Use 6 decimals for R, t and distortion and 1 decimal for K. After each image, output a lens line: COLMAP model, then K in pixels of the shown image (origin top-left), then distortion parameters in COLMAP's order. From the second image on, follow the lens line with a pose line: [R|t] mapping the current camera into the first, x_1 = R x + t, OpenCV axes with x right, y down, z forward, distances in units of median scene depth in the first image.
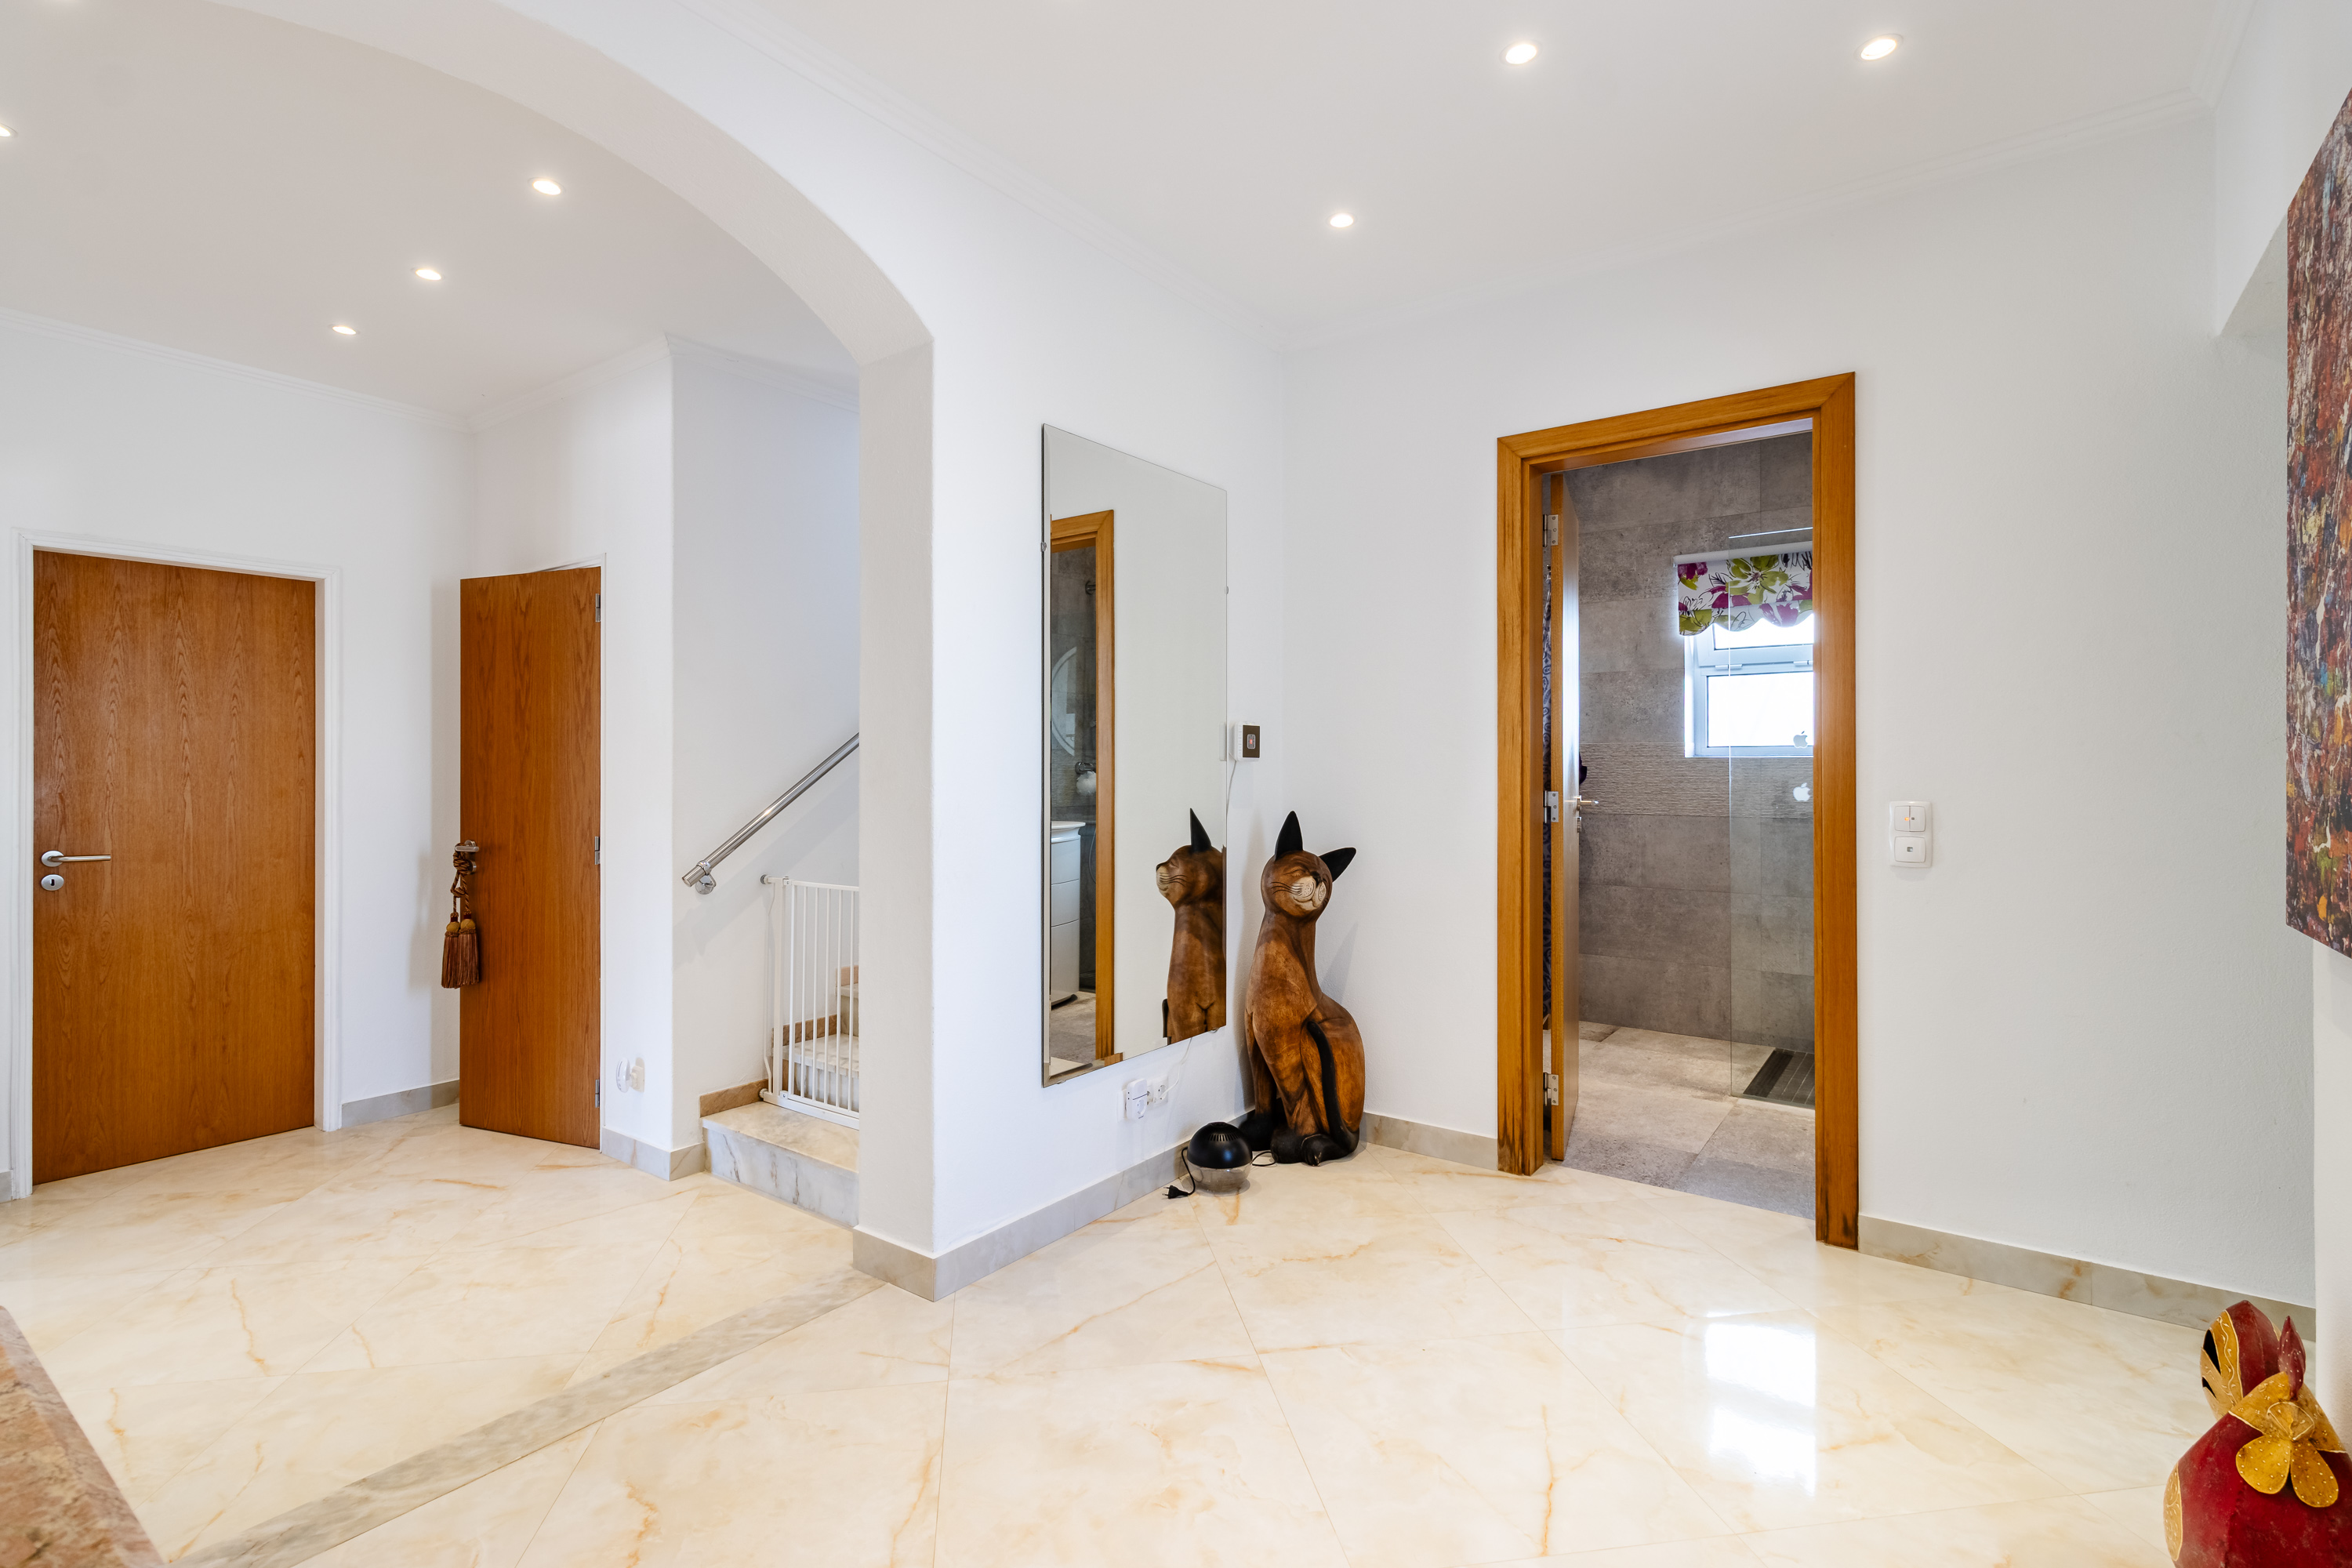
lens RADIAL K [[1056.7, 0, 1210.3], [0, 1056.7, 774.3], [0, 0, 1]] dist [0.016797, -0.000401]
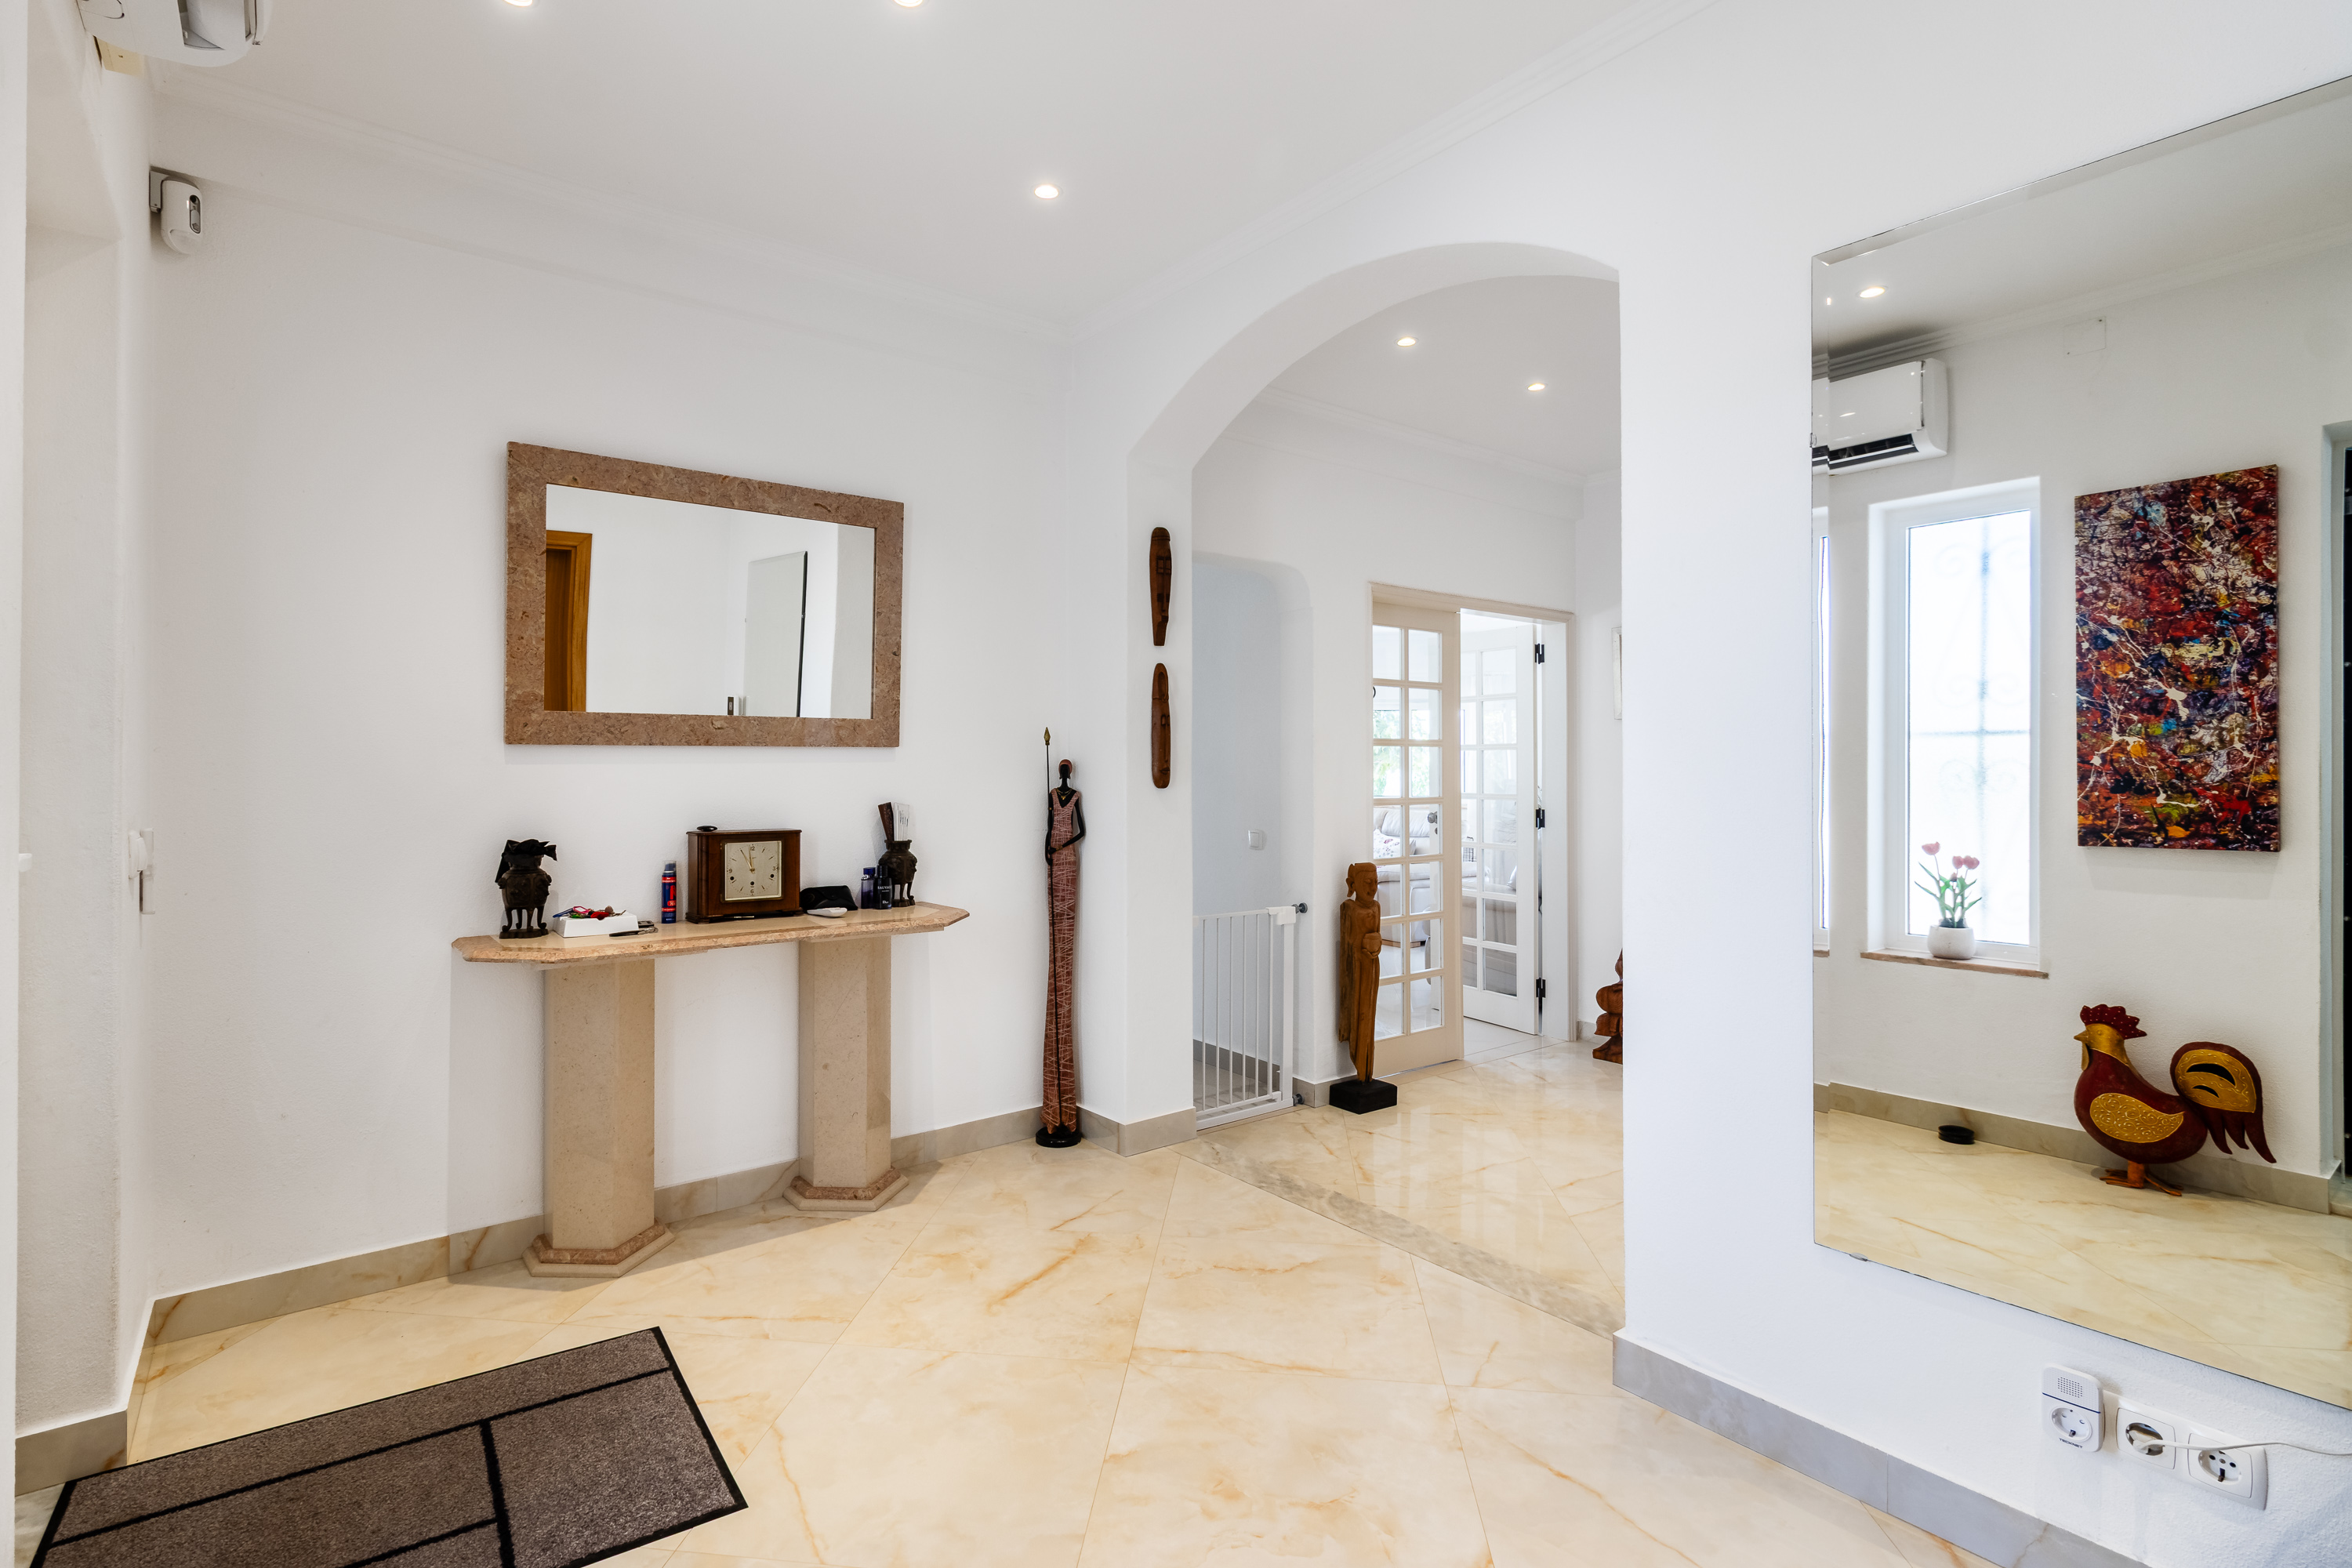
lens RADIAL K [[1086.1, 0, 1115.7], [0, 1086.1, 771.9], [0, 0, 1]] dist [0.000817, 0.000161]
pose [[-0.295112, -0.001390, -0.955462, 0.885569], [0.002149, 0.999995, -0.002119, -0.007752], [0.955460, -0.002679, -0.295107, 1.080172]]
